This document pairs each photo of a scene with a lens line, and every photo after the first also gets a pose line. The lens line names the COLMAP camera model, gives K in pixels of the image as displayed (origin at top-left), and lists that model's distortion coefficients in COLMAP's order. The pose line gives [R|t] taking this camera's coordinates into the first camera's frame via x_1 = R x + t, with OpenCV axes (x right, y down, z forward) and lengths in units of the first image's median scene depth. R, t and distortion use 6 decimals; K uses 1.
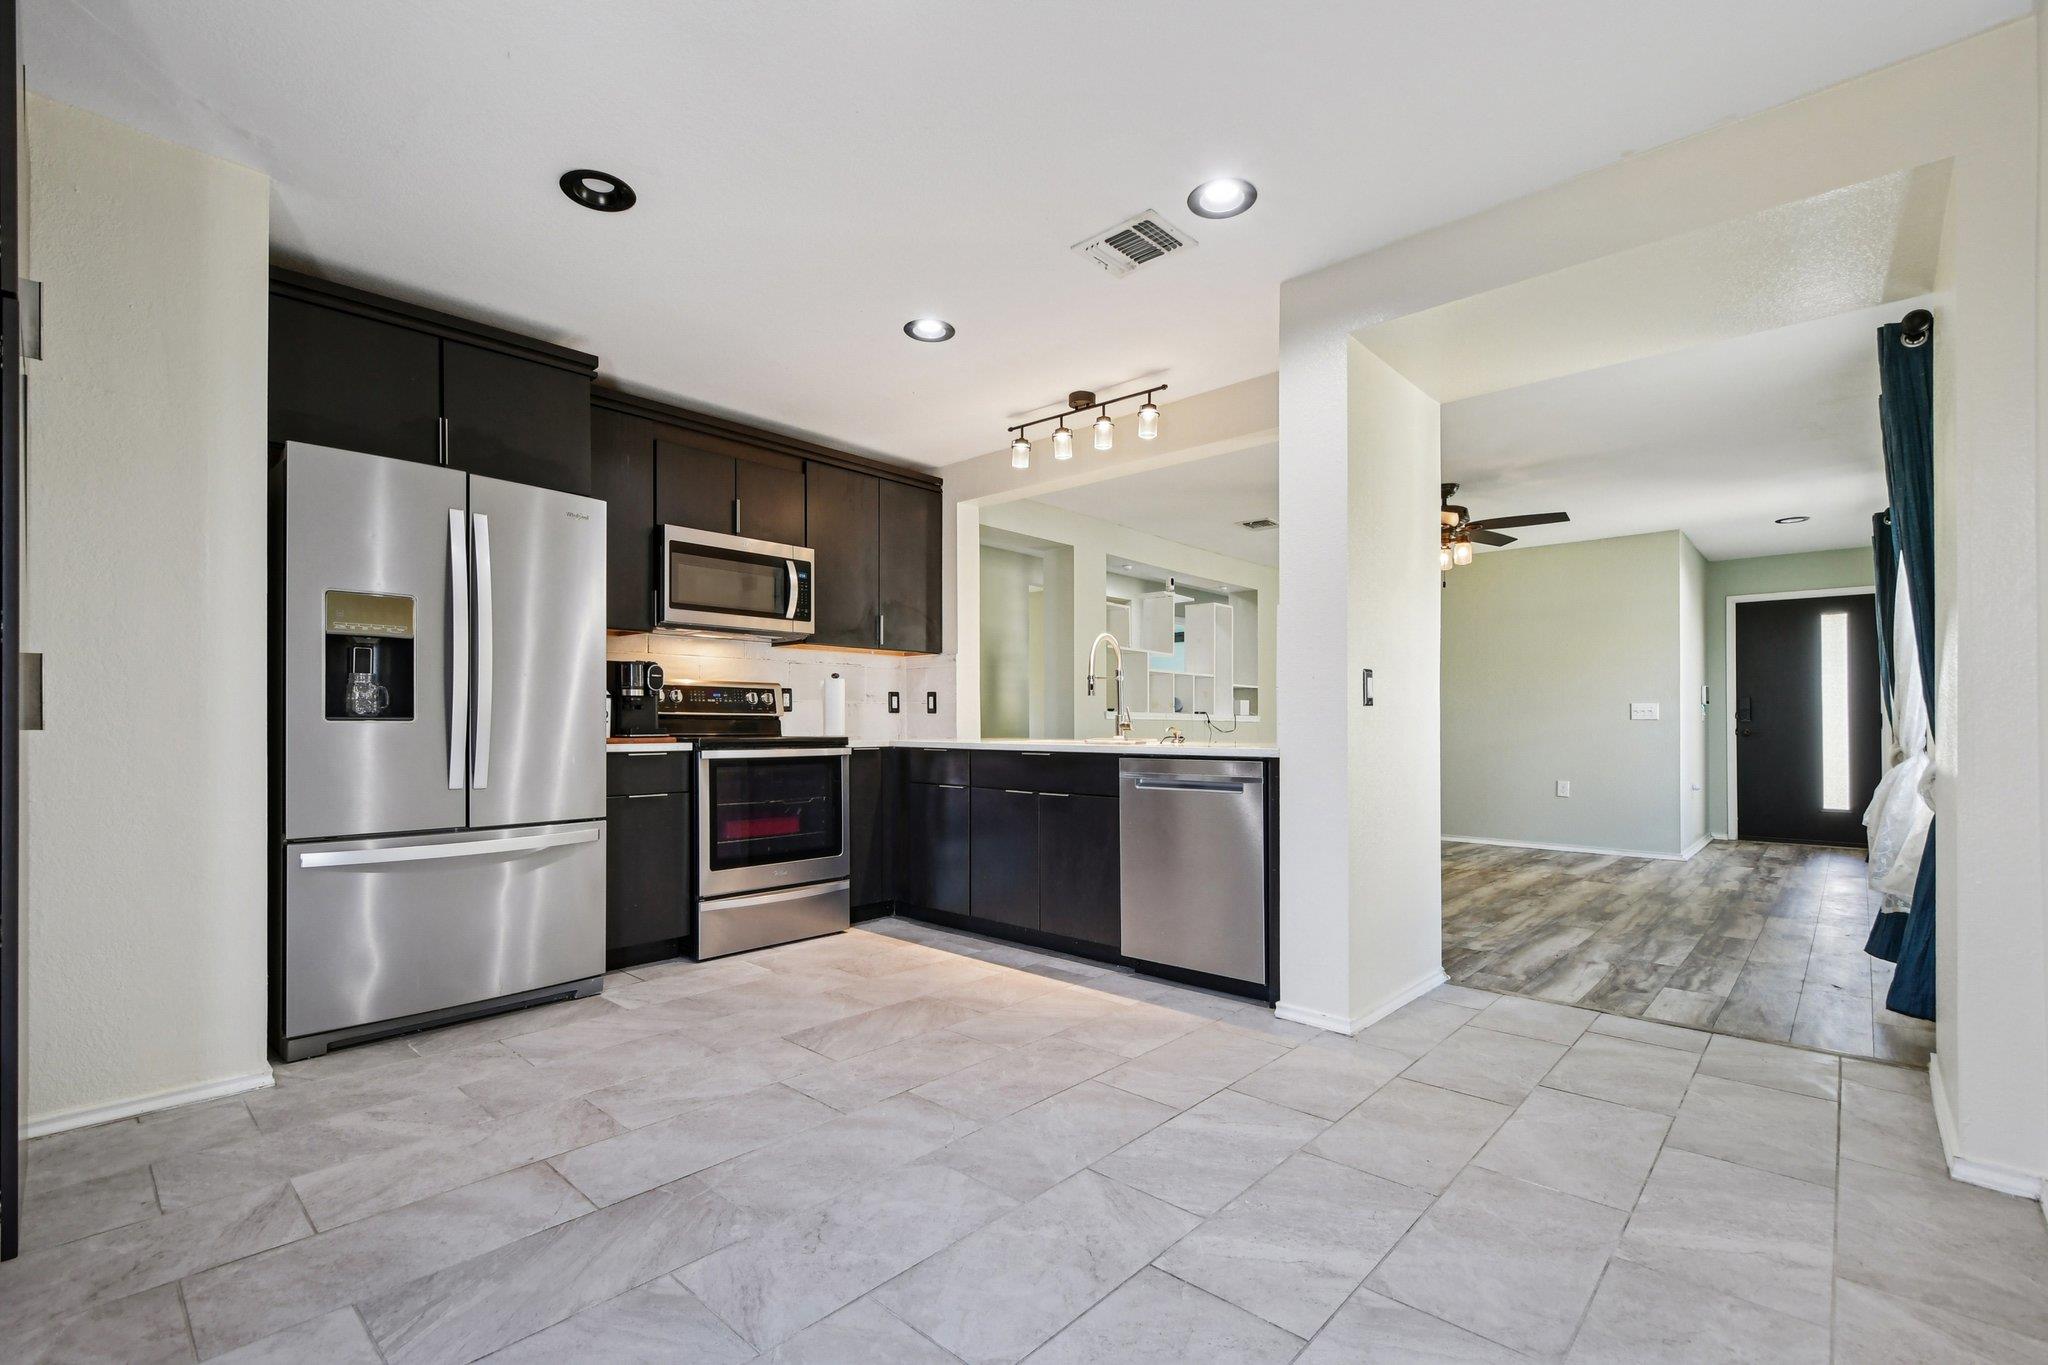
lens RADIAL K [[901.7, 0, 1013.2], [0, 901.7, 729.5], [0, 0, 1]] dist [0.002773, -0.002001]
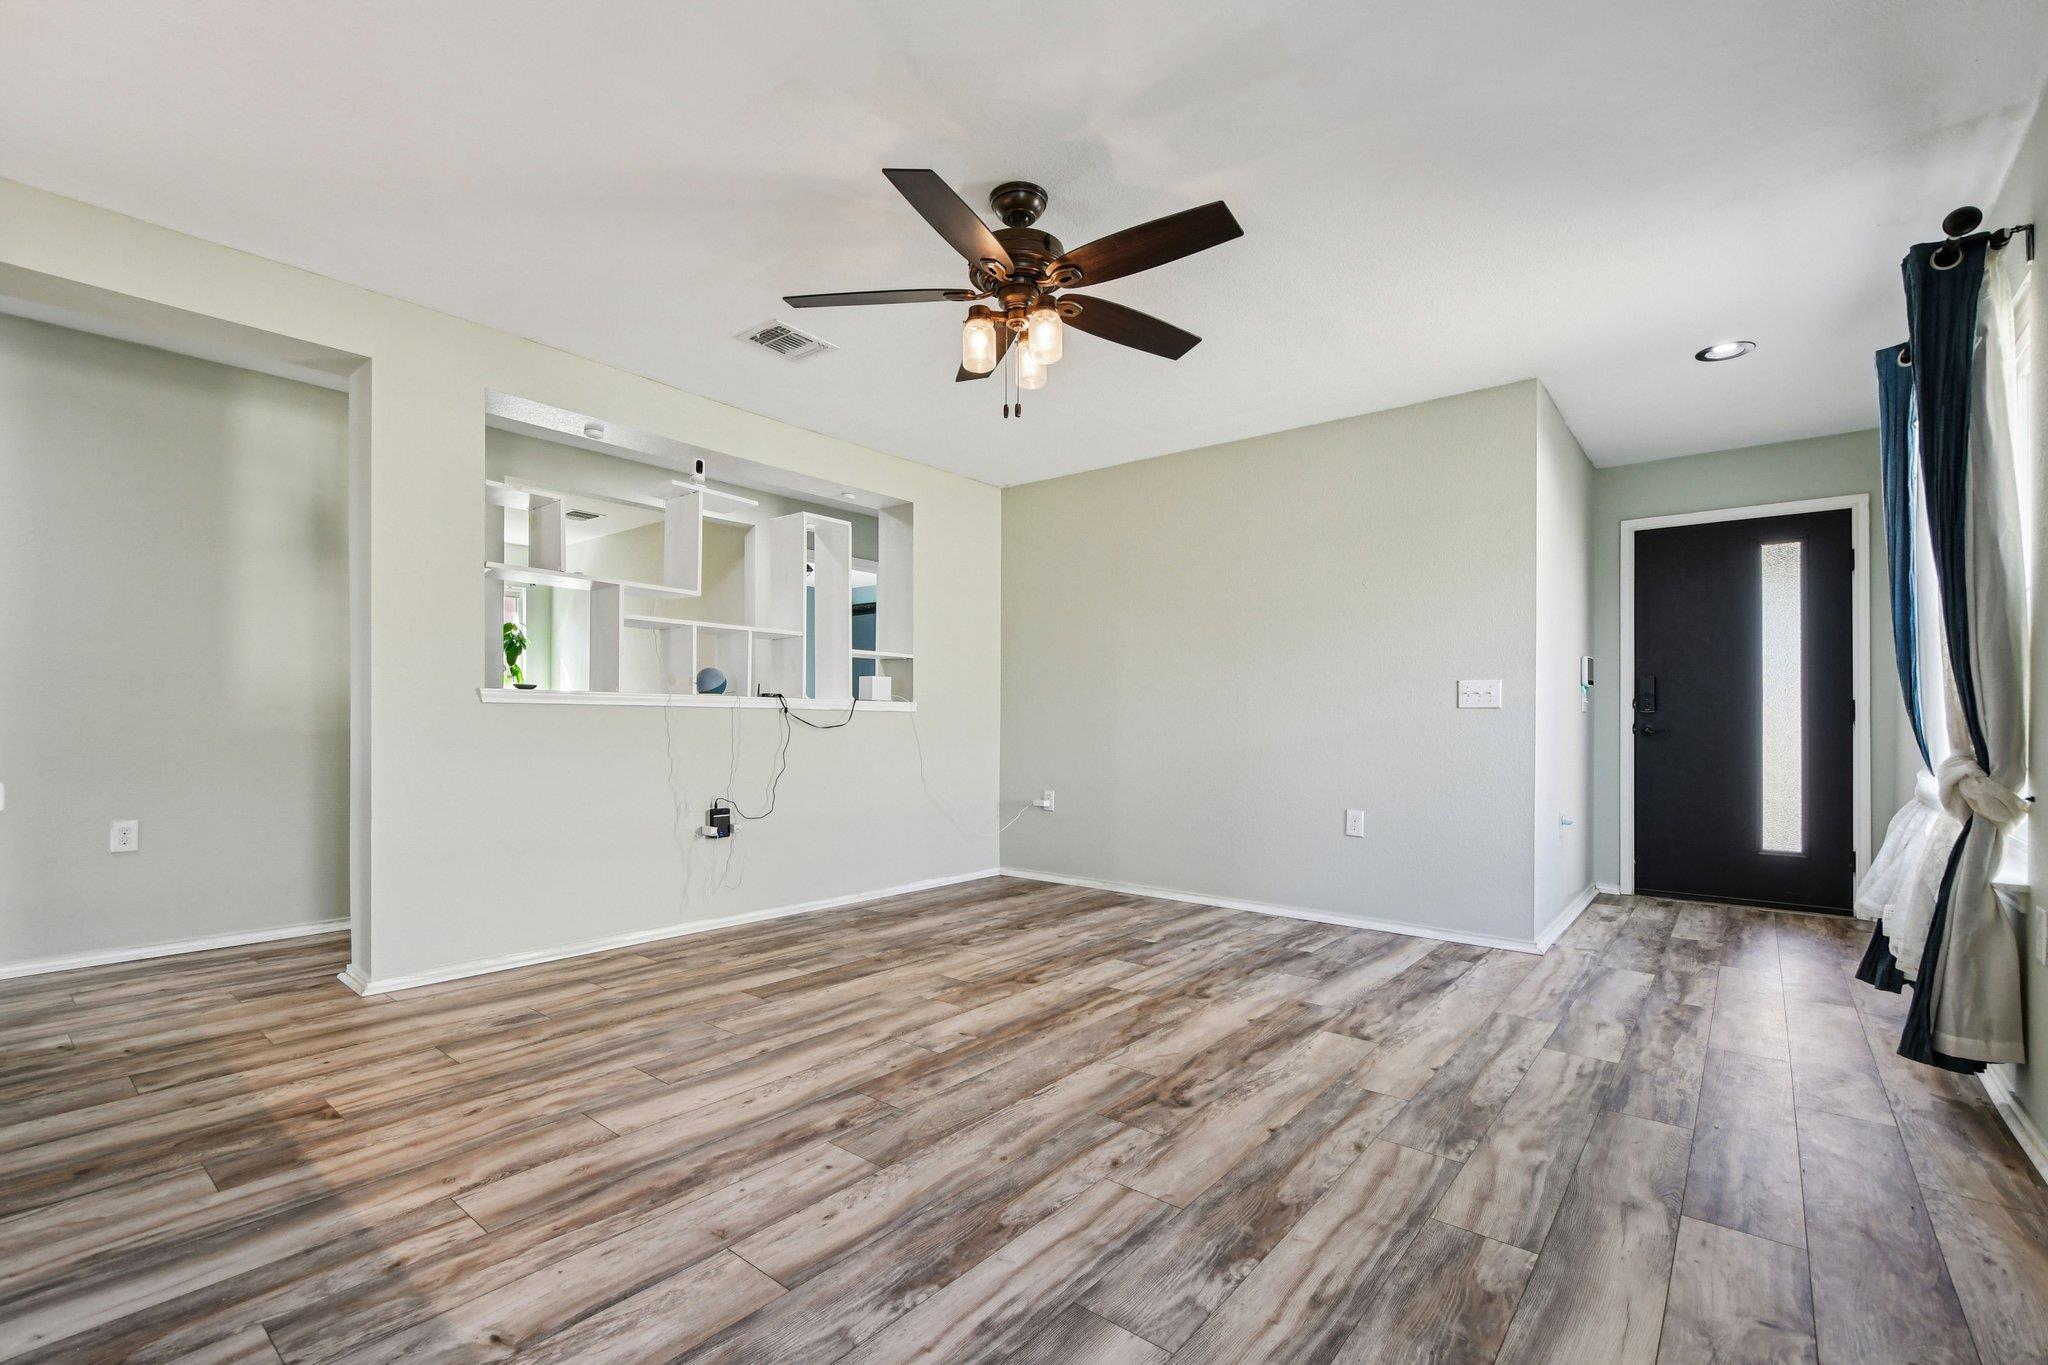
lens RADIAL K [[901.7, 0, 1020.6], [0, 901.7, 729.1], [0, 0, 1]] dist [0.002773, -0.002001]
pose [[0.997770, 0.002168, 0.066706, 0.659584], [-0.002642, 0.999972, 0.007008, -0.001276], [-0.066689, -0.007169, 0.997748, 0.792101]]
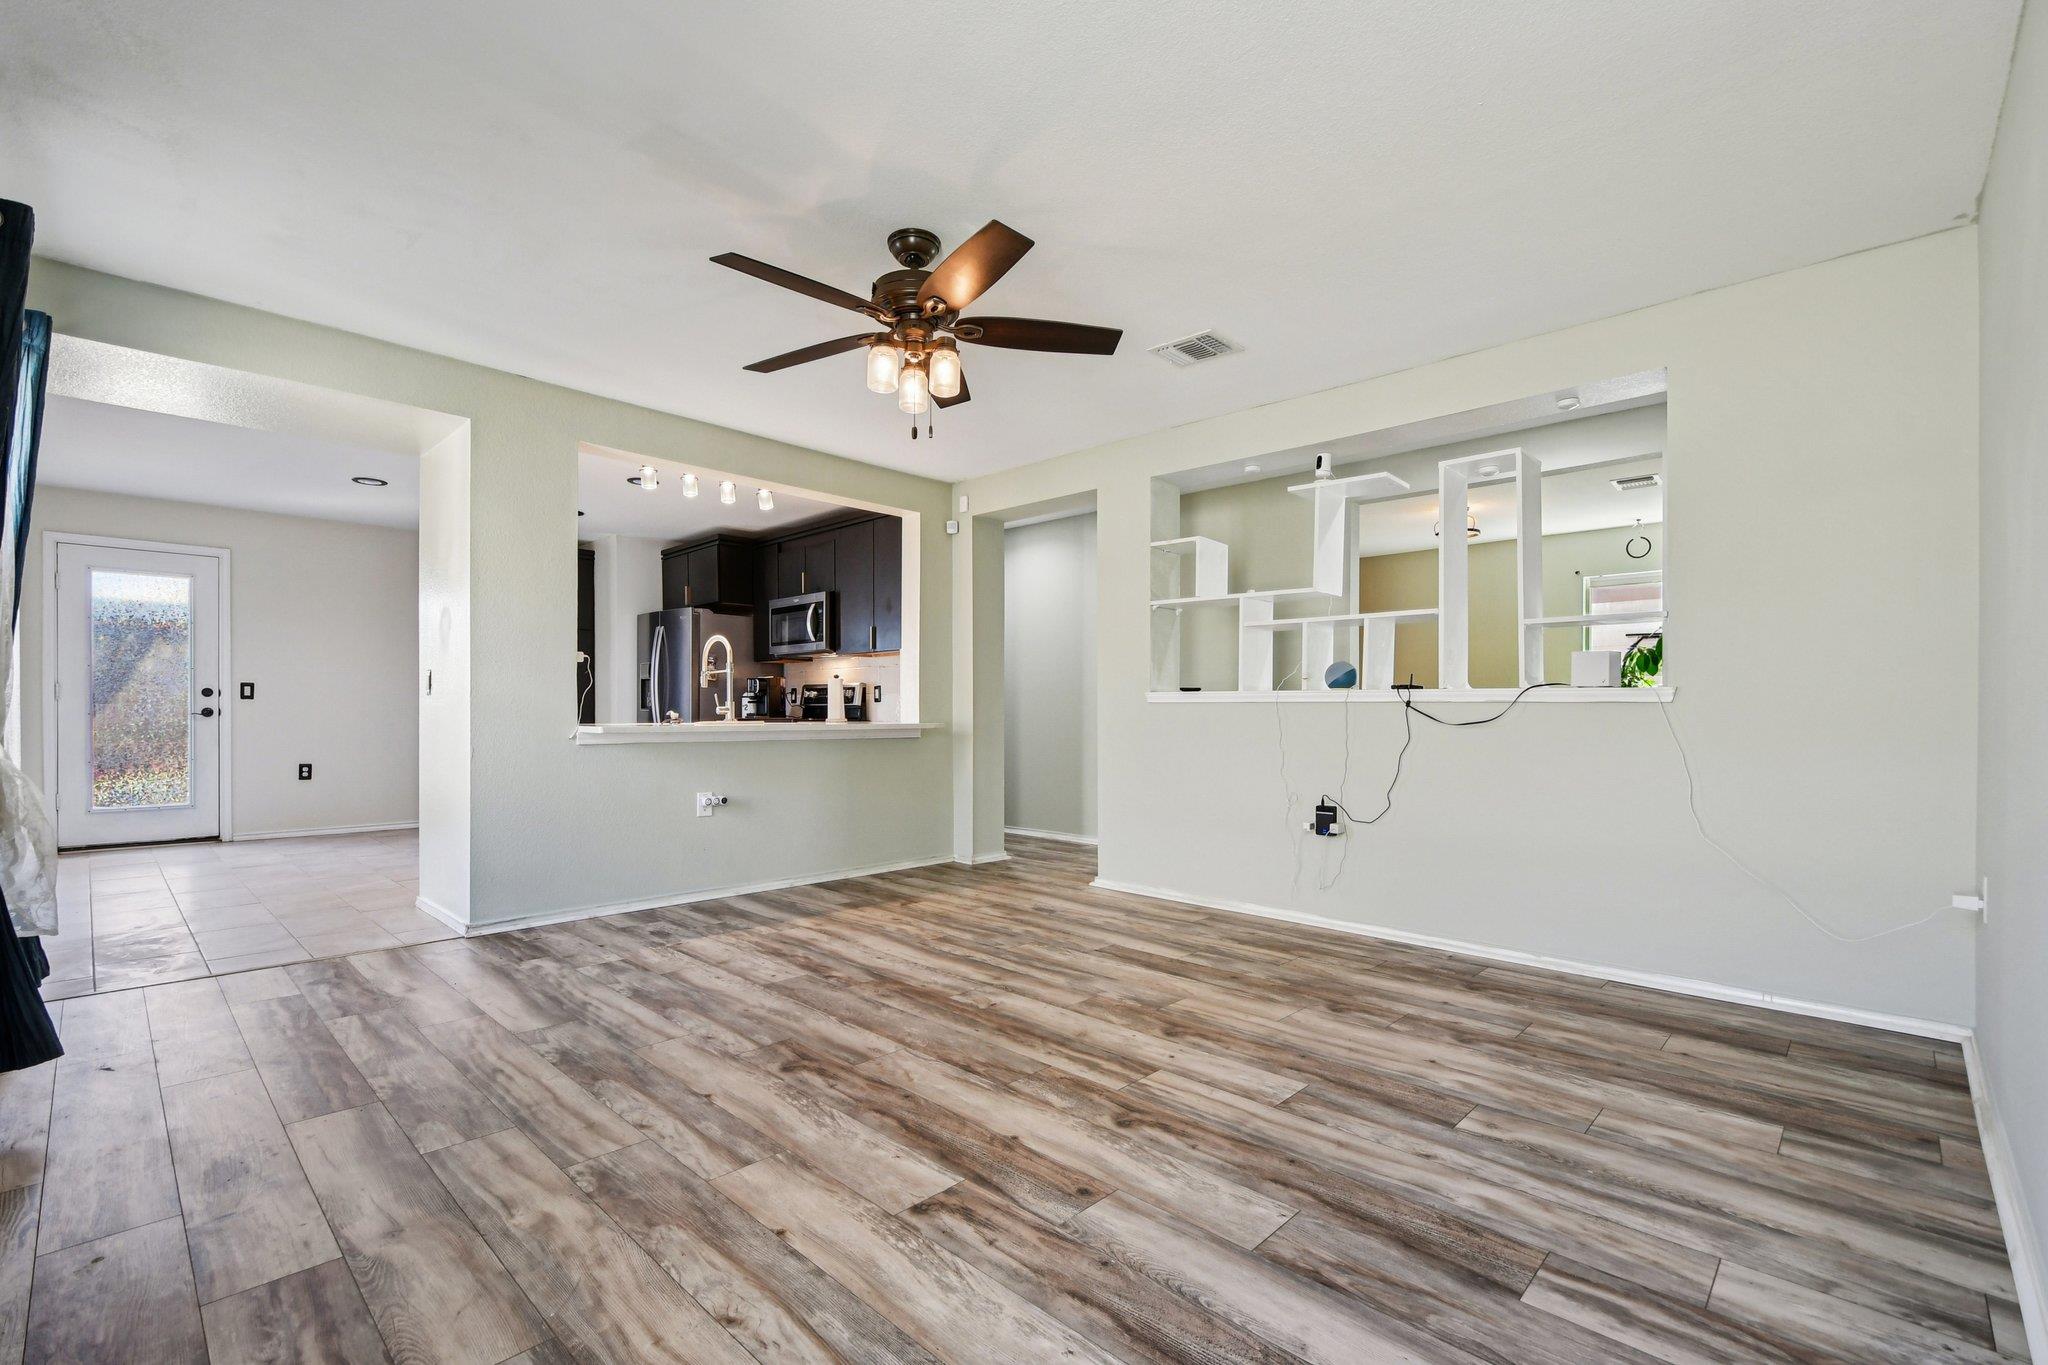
lens RADIAL K [[901.7, 0, 1009.4], [0, 901.7, 730.2], [0, 0, 1]] dist [0.002773, -0.002001]
pose [[-0.022252, 0.015909, -0.999626, 1.455343], [-0.007494, 0.999843, 0.016079, -0.000251], [0.999724, 0.007849, -0.022129, 1.564807]]
